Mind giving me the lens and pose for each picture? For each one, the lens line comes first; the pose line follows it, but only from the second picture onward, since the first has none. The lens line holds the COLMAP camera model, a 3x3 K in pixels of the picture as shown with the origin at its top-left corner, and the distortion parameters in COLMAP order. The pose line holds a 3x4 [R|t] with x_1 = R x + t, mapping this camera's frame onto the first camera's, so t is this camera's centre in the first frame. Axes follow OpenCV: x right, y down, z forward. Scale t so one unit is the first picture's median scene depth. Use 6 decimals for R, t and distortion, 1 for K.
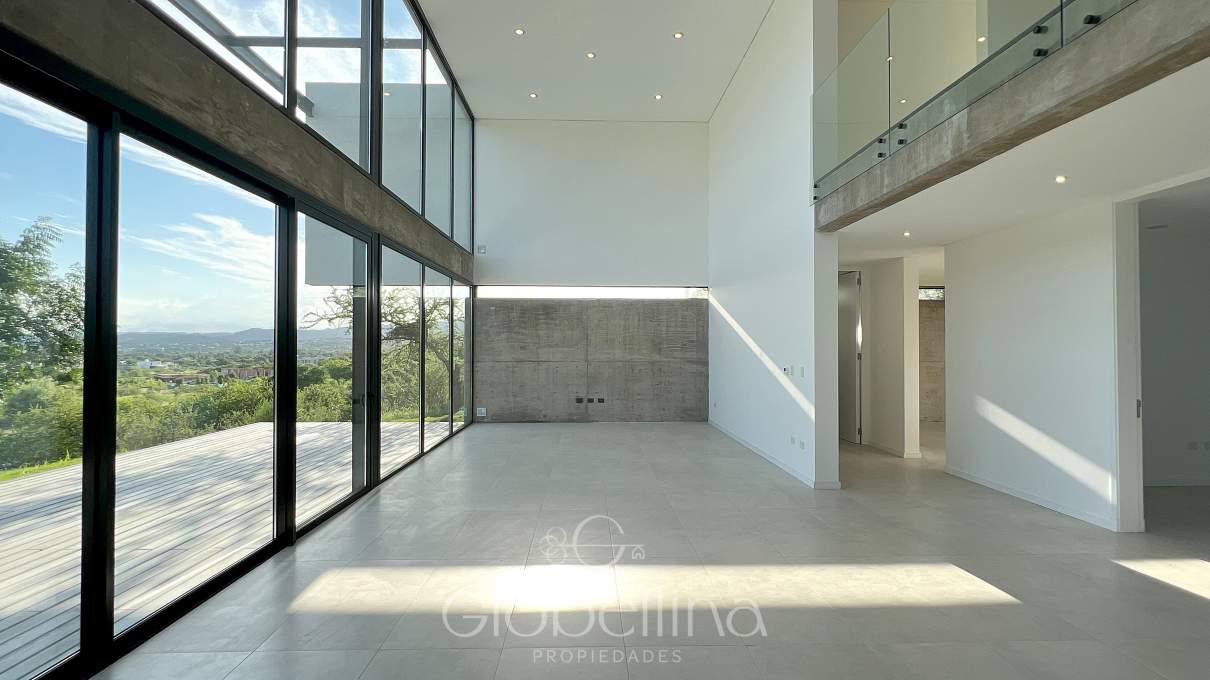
lens RADIAL K [[580.7, 0, 602.1], [0, 580.7, 335.7], [0, 0, 1]] dist [-0.005211, 0.000602]
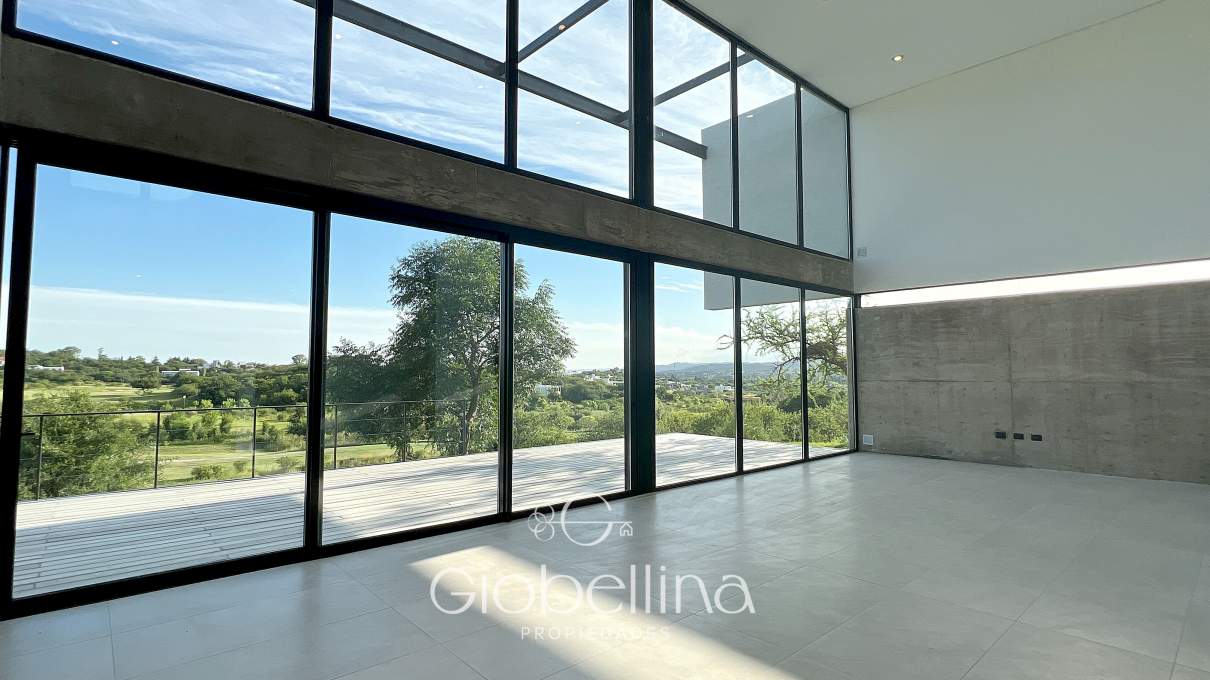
lens RADIAL K [[580.7, 0, 606.9], [0, 580.7, 336.2], [0, 0, 1]] dist [-0.005211, 0.000602]
pose [[0.643283, -0.052668, -0.763814, 0.206550], [0.016841, 0.998363, -0.054657, 0.018601], [0.765443, 0.022297, 0.643117, 0.147511]]
